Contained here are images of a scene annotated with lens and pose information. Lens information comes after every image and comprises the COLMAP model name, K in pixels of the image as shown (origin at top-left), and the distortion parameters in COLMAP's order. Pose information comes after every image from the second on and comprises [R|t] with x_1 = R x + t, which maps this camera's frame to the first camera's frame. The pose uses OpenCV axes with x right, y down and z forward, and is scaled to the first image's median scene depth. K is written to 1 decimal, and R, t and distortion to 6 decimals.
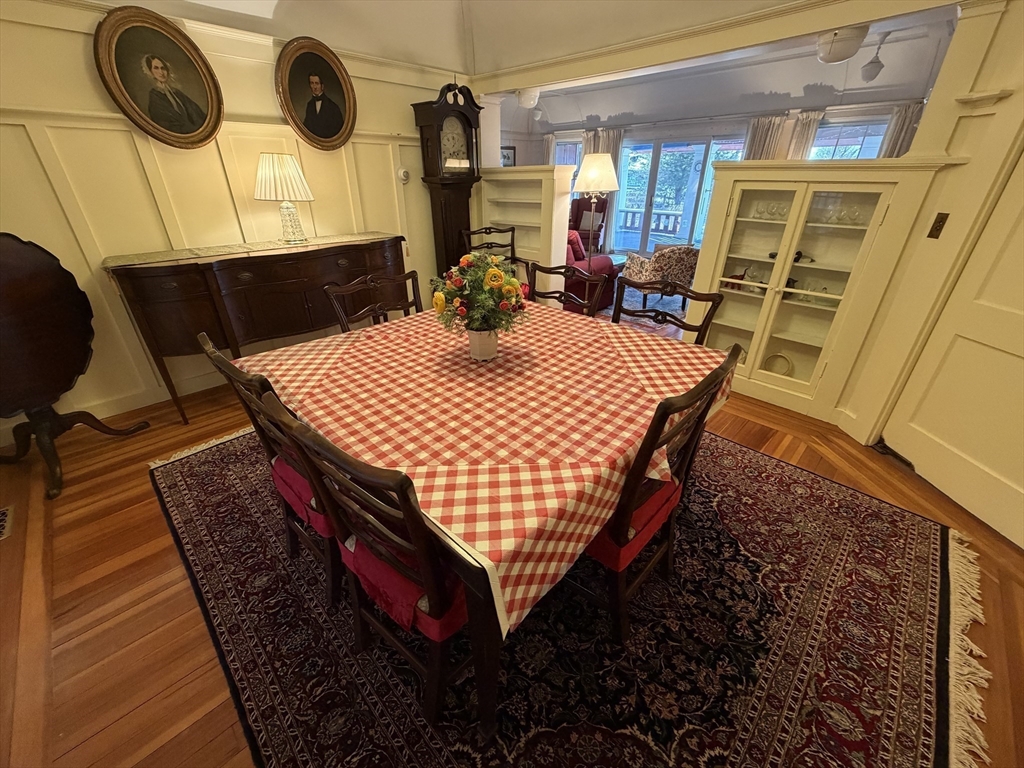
lens RADIAL K [[406.7, 0, 508.4], [0, 406.7, 383.6], [0, 0, 1]] dist [-0.000703, 0.000408]
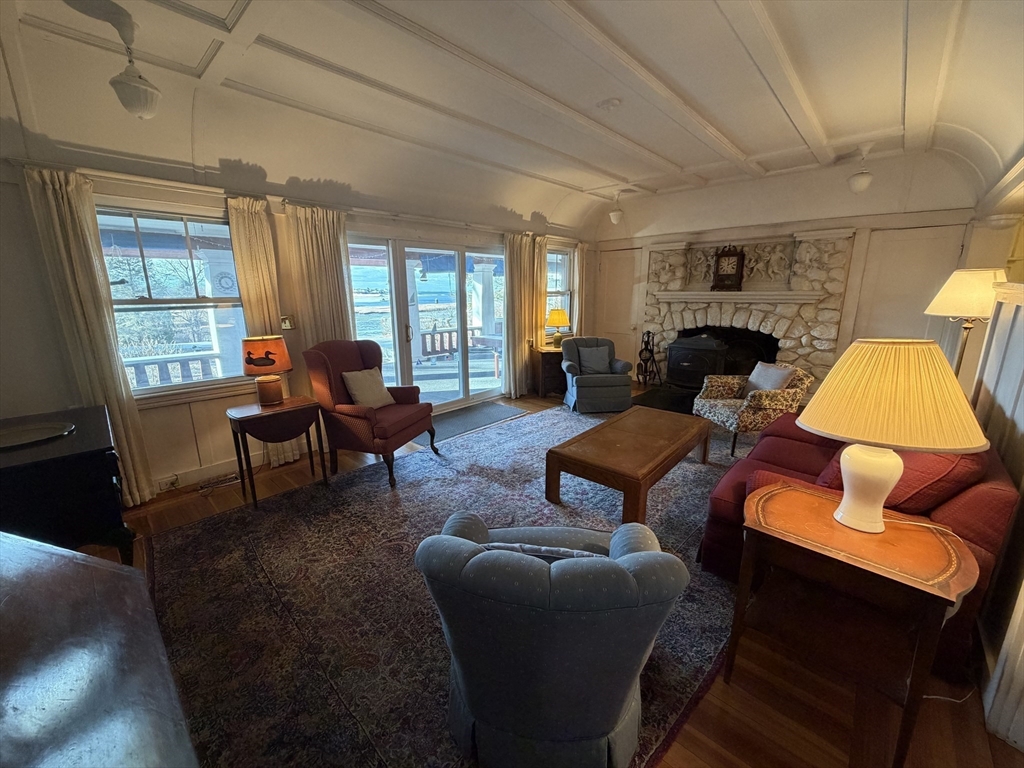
lens RADIAL K [[406.7, 0, 509.8], [0, 406.7, 385.8], [0, 0, 1]] dist [-0.000703, 0.000408]
pose [[-0.036468, -0.230344, 0.972426, -0.817872], [0.460541, 0.859708, 0.220916, -1.445379], [-0.886889, 0.455898, 0.074731, 2.770193]]
